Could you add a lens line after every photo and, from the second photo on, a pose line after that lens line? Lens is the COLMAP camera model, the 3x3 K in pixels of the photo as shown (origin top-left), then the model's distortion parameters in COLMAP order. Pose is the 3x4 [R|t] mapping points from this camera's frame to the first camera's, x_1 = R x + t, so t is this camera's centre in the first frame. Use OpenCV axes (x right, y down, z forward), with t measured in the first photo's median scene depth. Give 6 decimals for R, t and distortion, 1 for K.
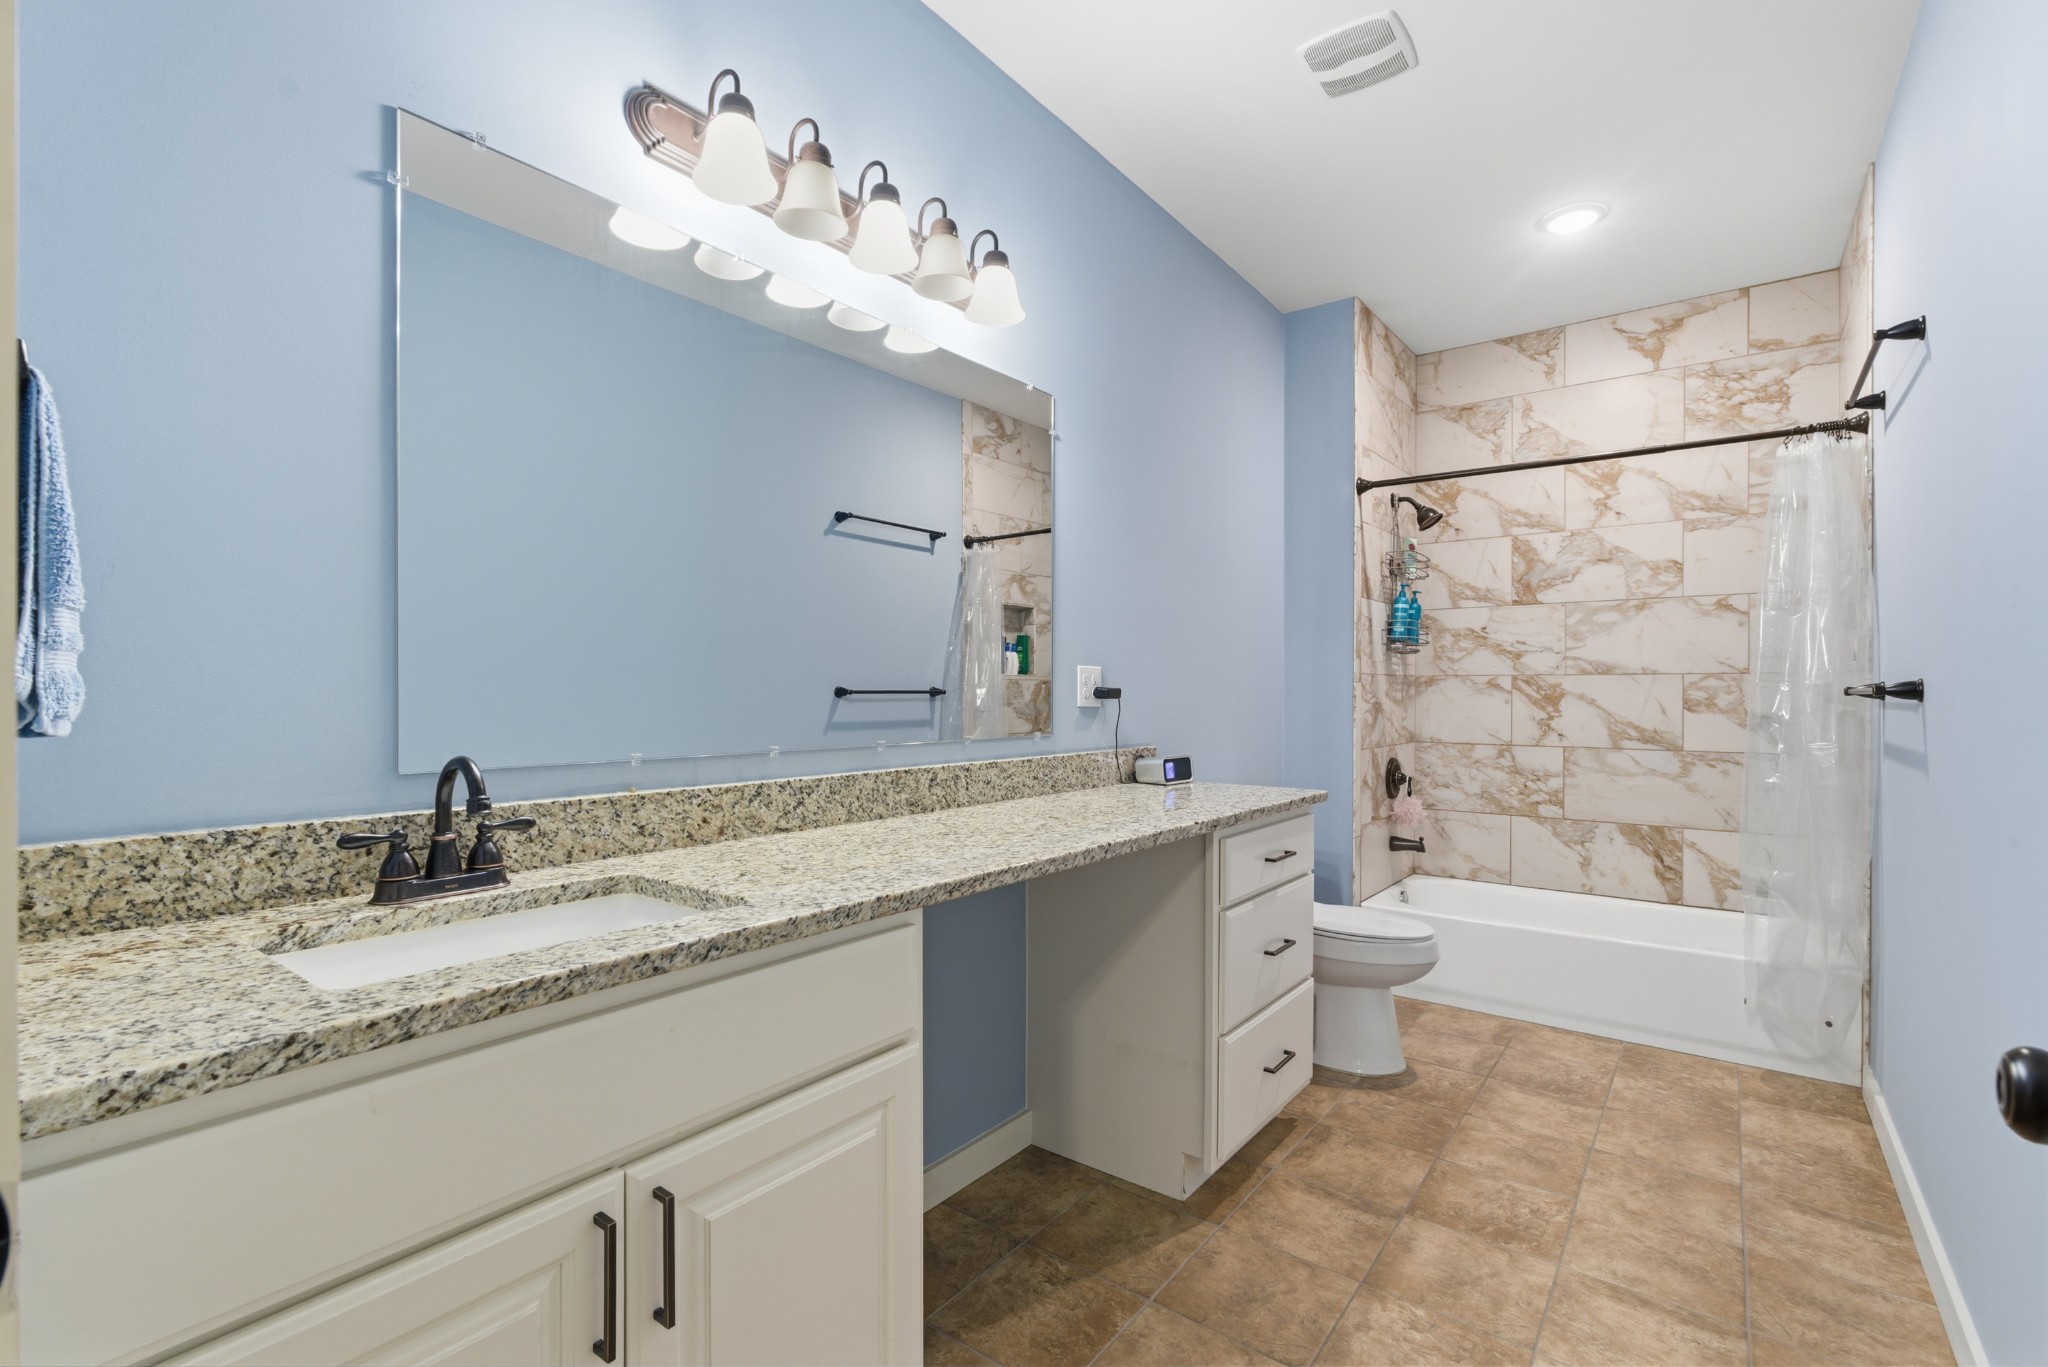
lens RADIAL K [[913.9, 0, 1022.8], [0, 913.9, 688.6], [0, 0, 1]] dist [-0.005033, 0.001055]
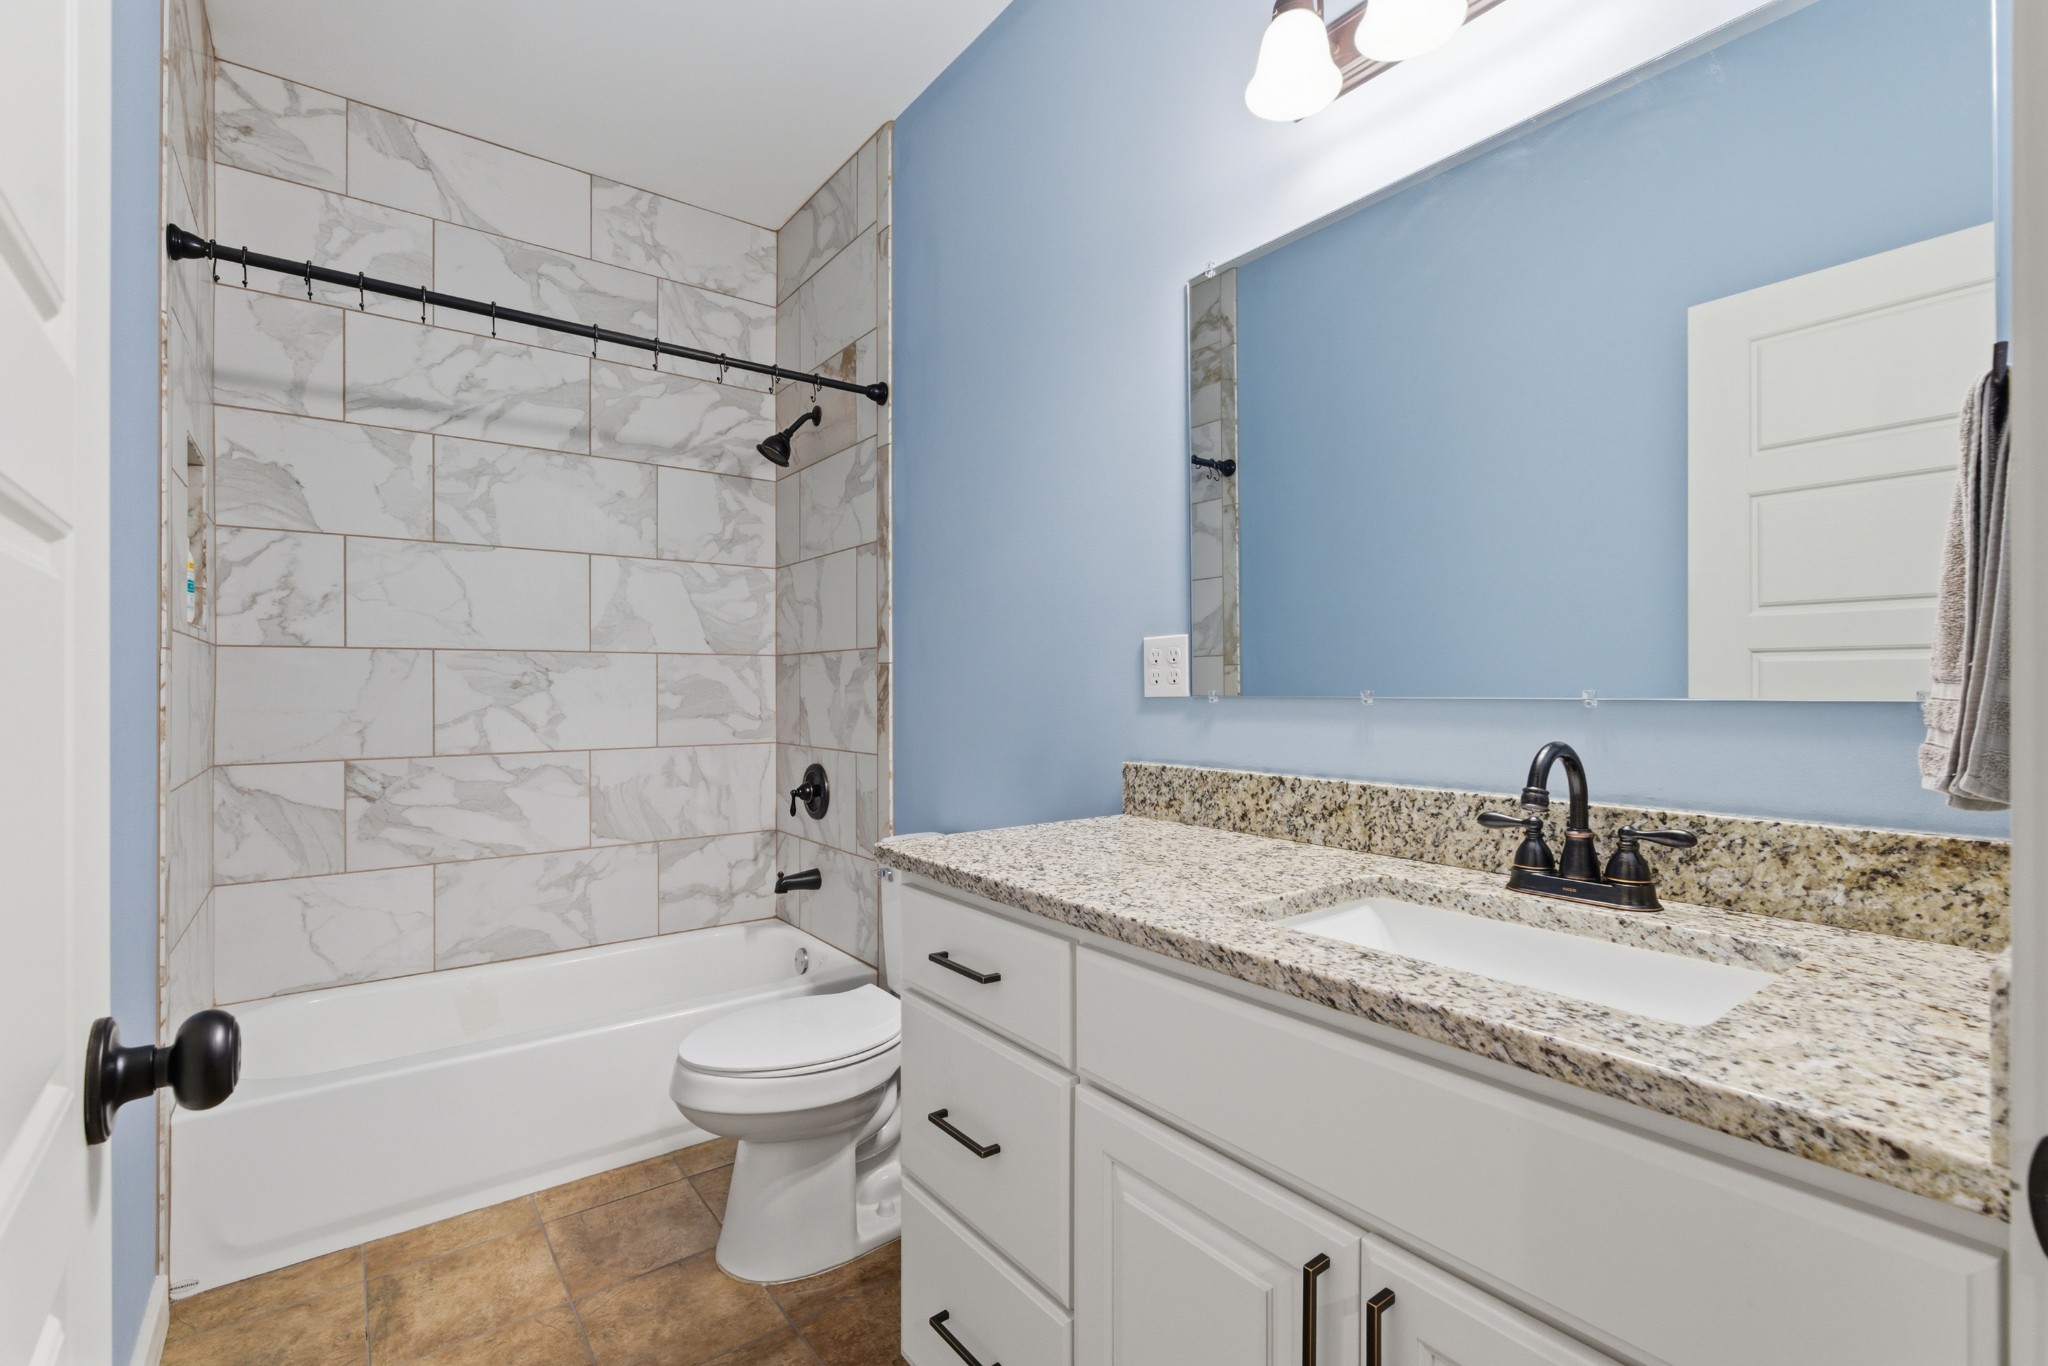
lens RADIAL K [[913.9, 0, 1022.4], [0, 913.9, 686.2], [0, 0, 1]] dist [-0.005033, 0.001055]
pose [[-0.257093, -0.009827, -0.966337, 0.362484], [-0.002190, 0.999952, -0.009586, 0.031513], [0.966384, -0.000348, -0.257102, 0.742384]]
